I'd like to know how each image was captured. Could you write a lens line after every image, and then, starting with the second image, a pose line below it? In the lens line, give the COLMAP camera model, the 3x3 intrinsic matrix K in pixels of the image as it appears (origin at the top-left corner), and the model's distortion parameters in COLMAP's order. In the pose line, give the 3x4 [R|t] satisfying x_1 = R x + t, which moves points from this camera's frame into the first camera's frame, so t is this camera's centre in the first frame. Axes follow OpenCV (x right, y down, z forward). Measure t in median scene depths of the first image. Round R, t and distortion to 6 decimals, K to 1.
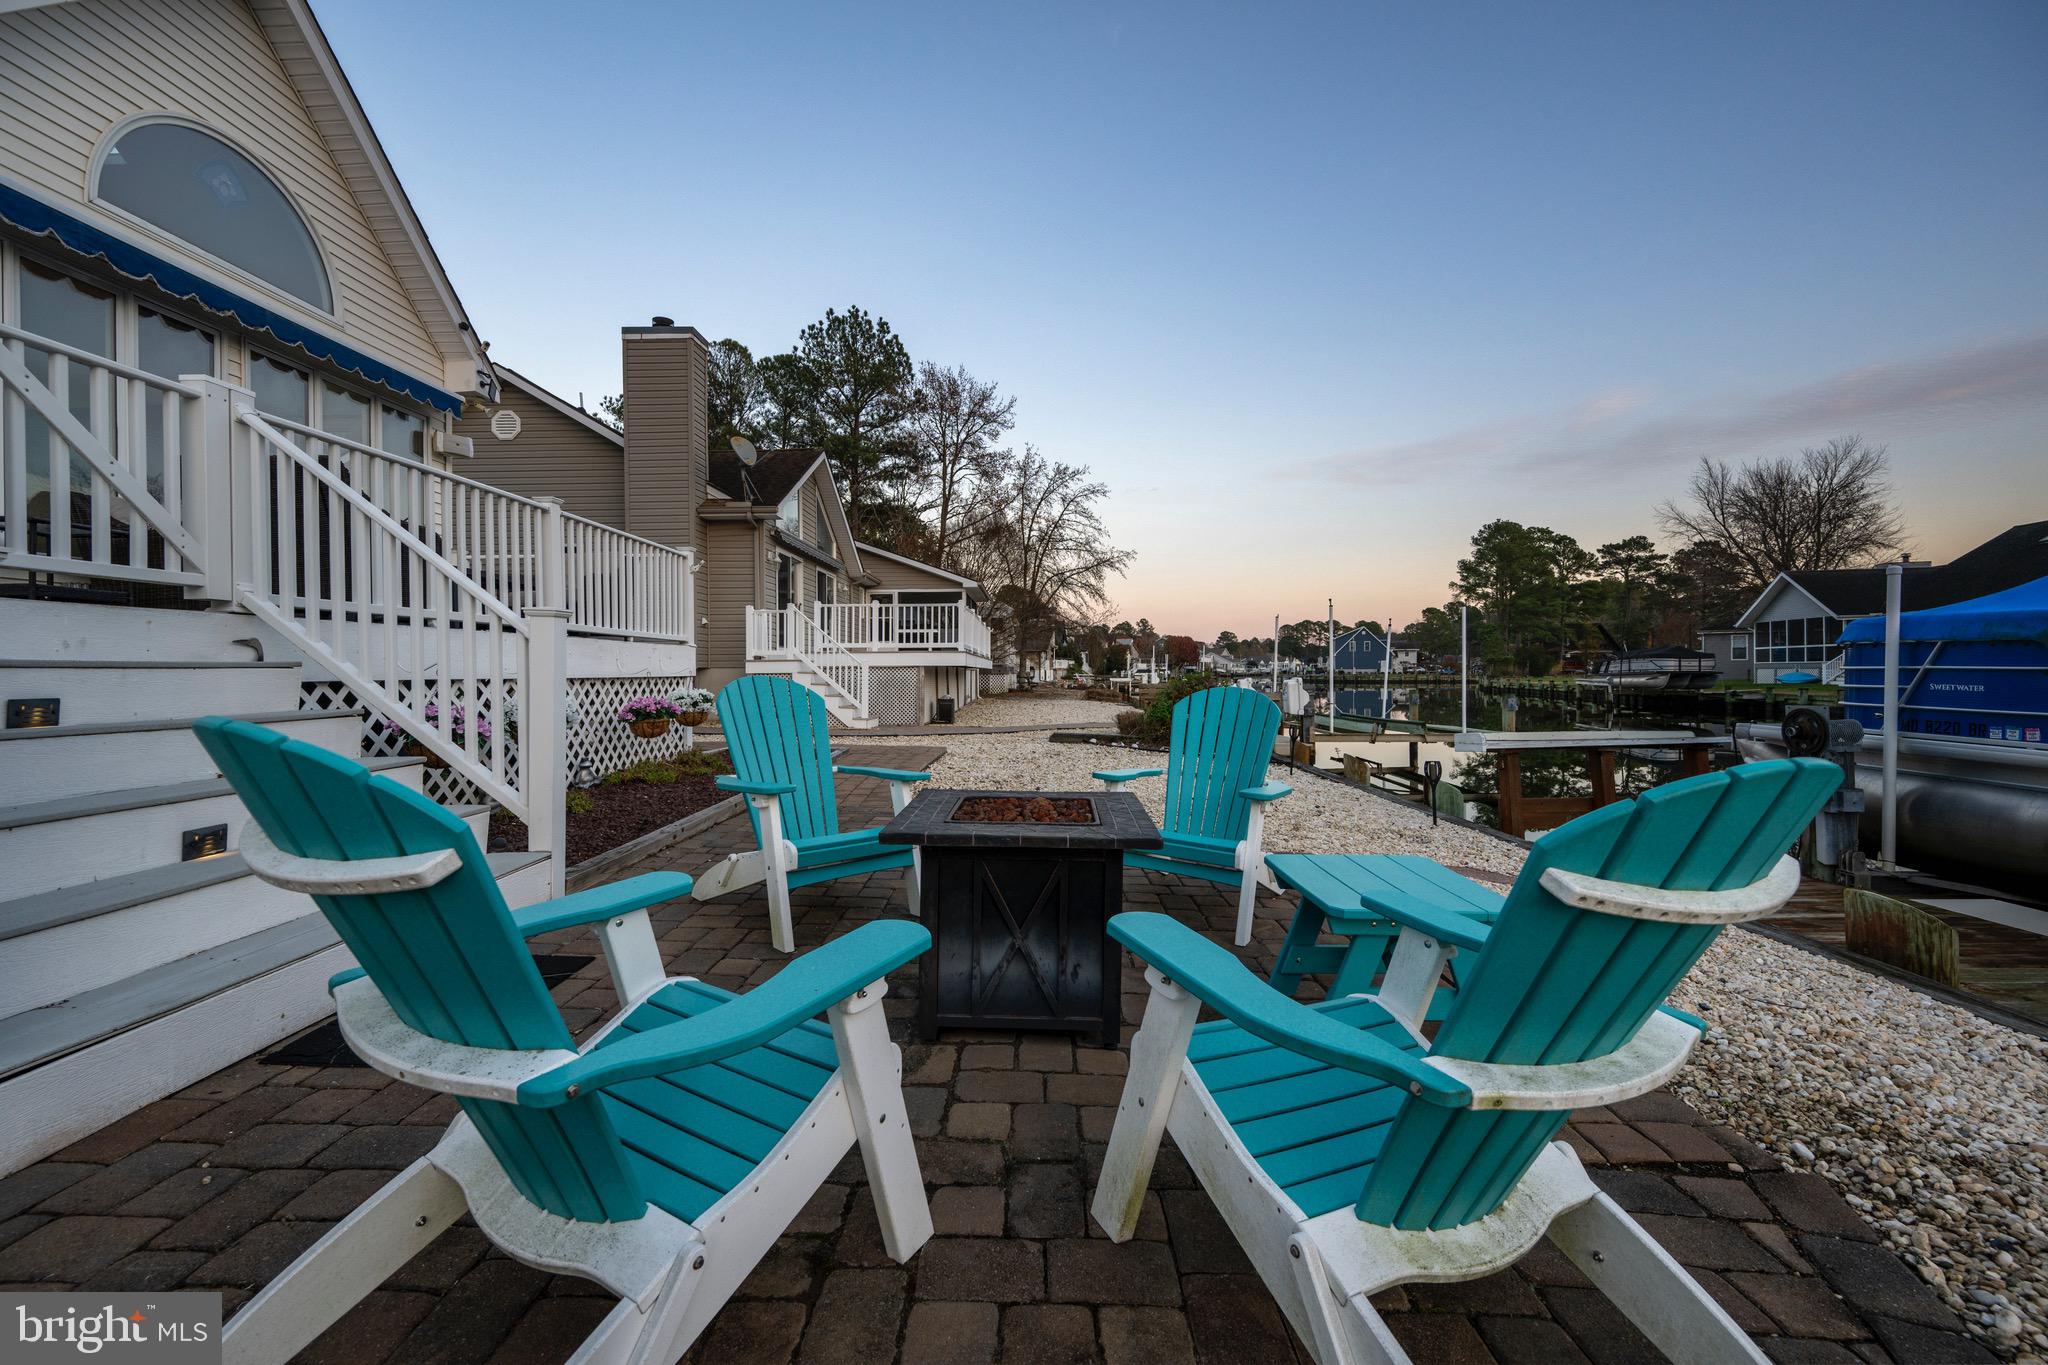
lens RADIAL K [[801.9, 0, 1025.7], [0, 801.9, 678.2], [0, 0, 1]] dist [-0.004728, -0.000018]
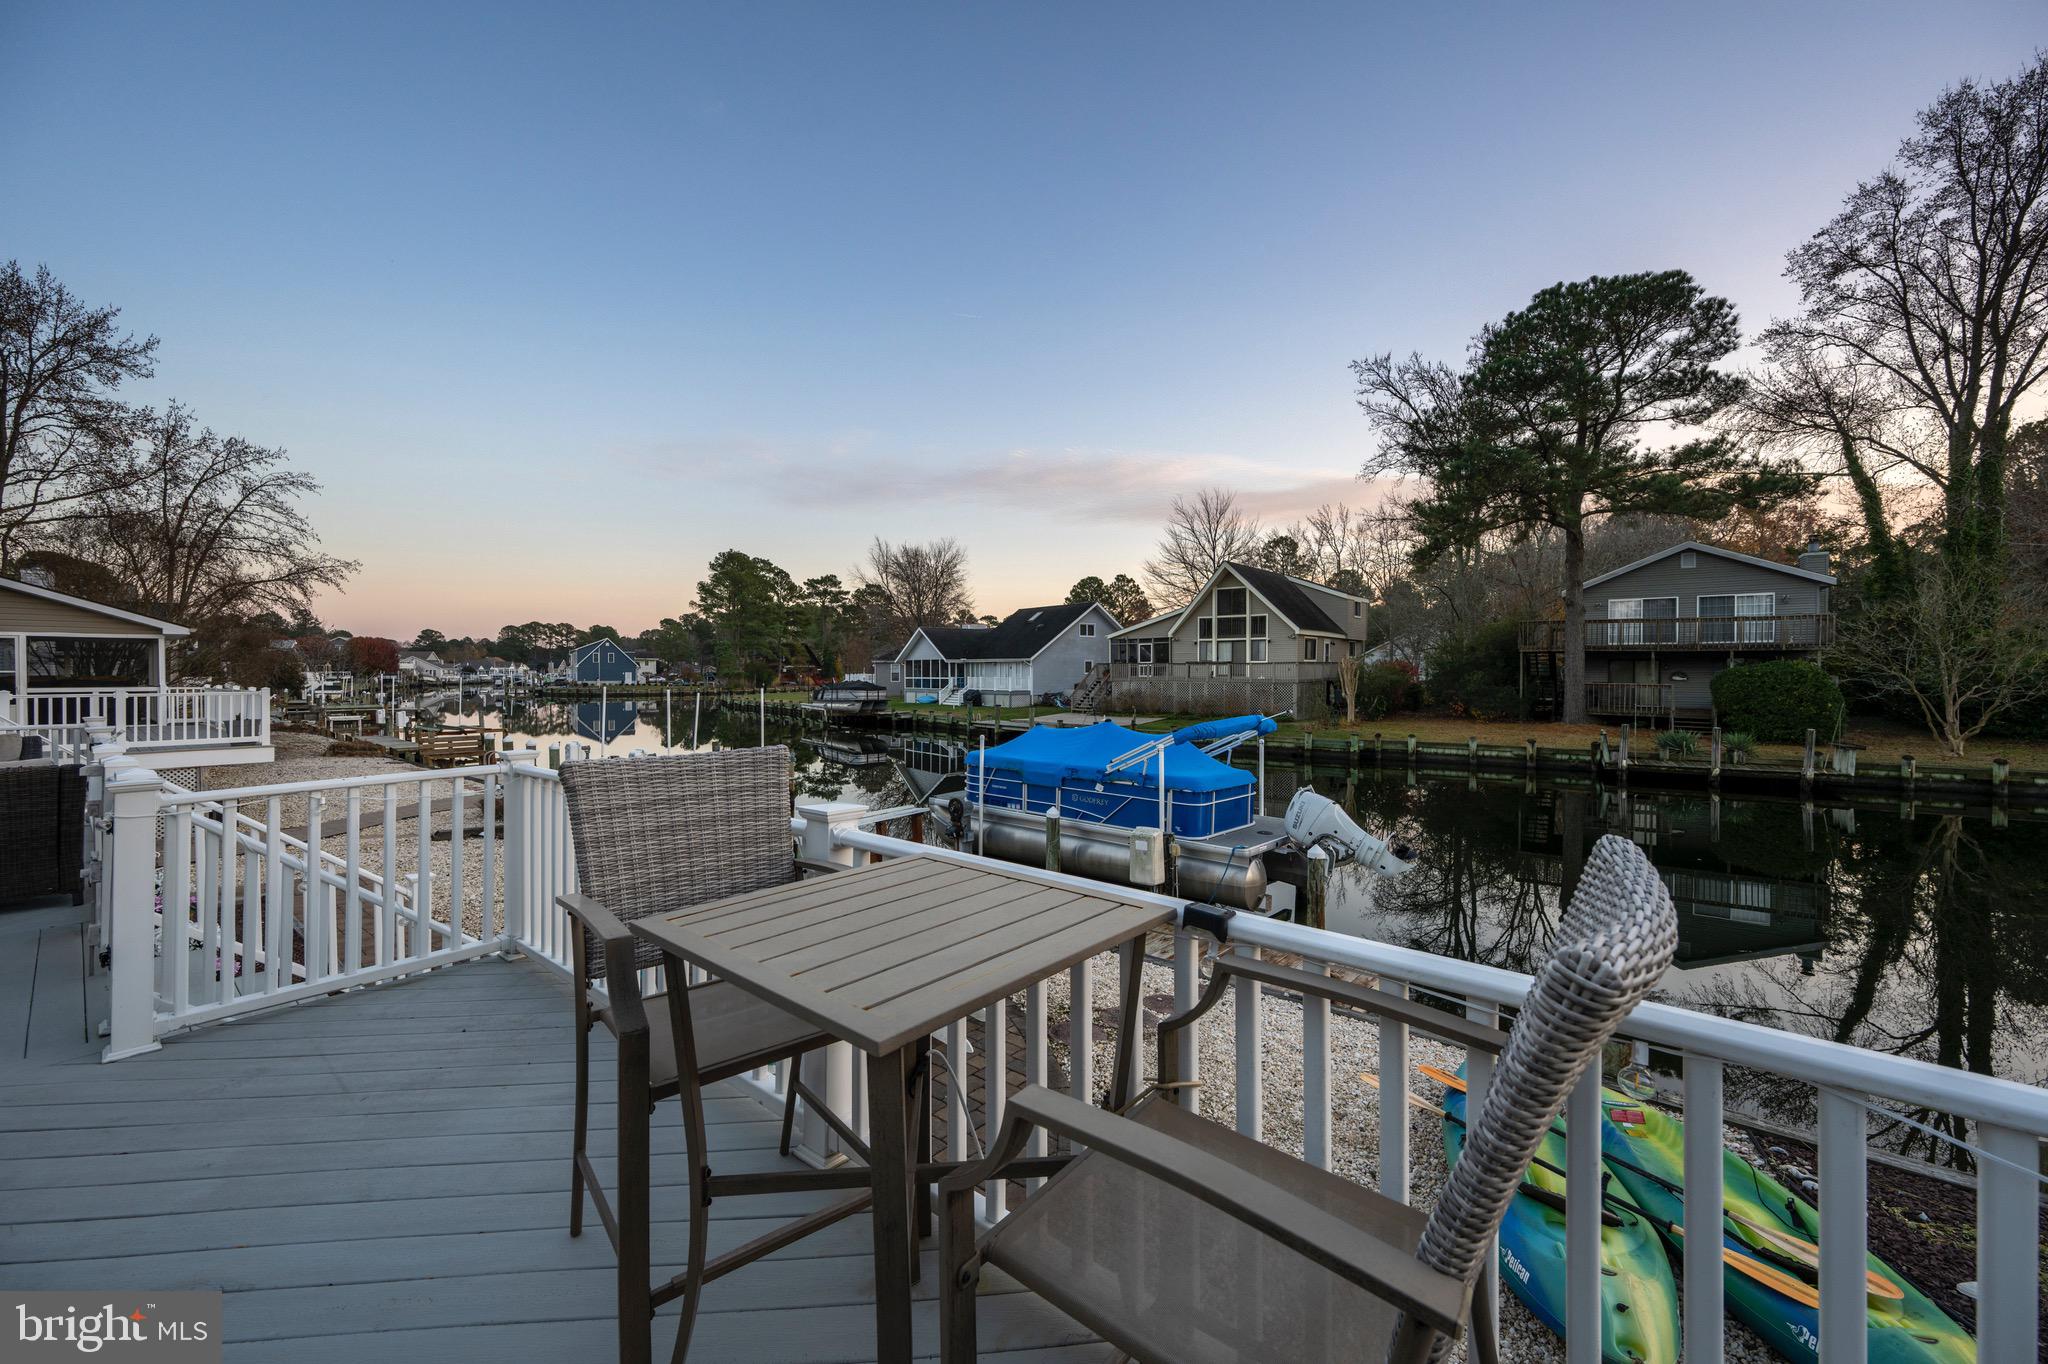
lens RADIAL K [[801.8, 0, 1016.1], [0, 801.8, 680.1], [0, 0, 1]] dist [0.000639, -0.000596]
pose [[0.631336, -0.003453, 0.775501, -0.083081], [0.001622, 0.999994, 0.003132, -0.036452], [-0.775507, -0.000720, 0.631338, -0.069800]]
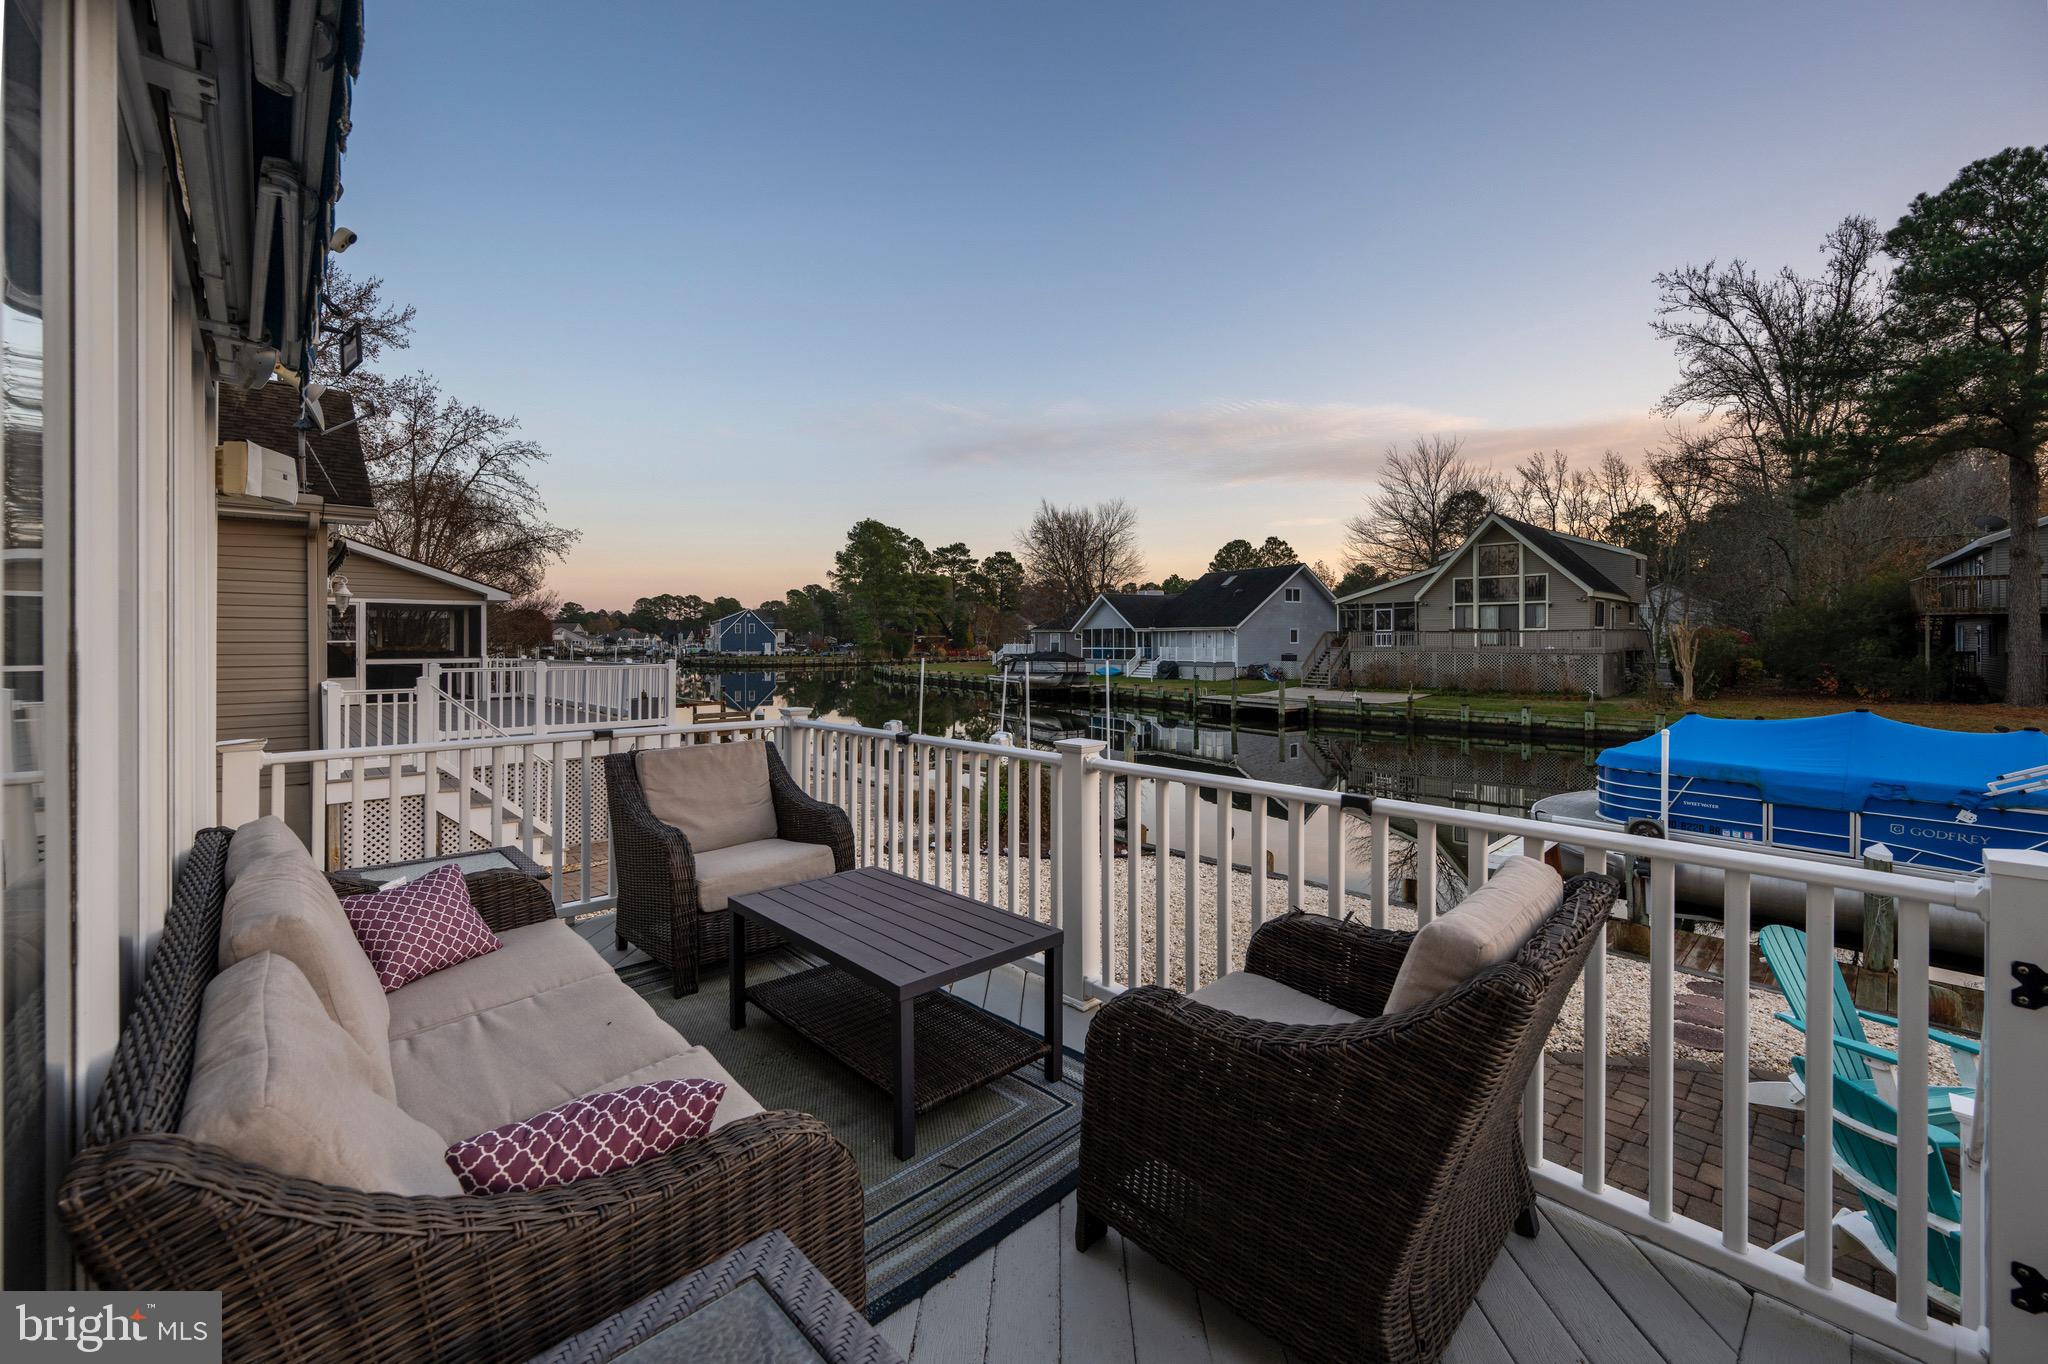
lens RADIAL K [[817.5, 0, 1012.3], [0, 817.5, 638.9], [0, 0, 1]] dist [-0.002170, -0.000102]
pose [[0.720954, 0.006017, 0.692957, -0.127727], [0.002489, 0.999933, -0.011273, -0.036652], [-0.692979, 0.009852, 0.720891, 0.082900]]
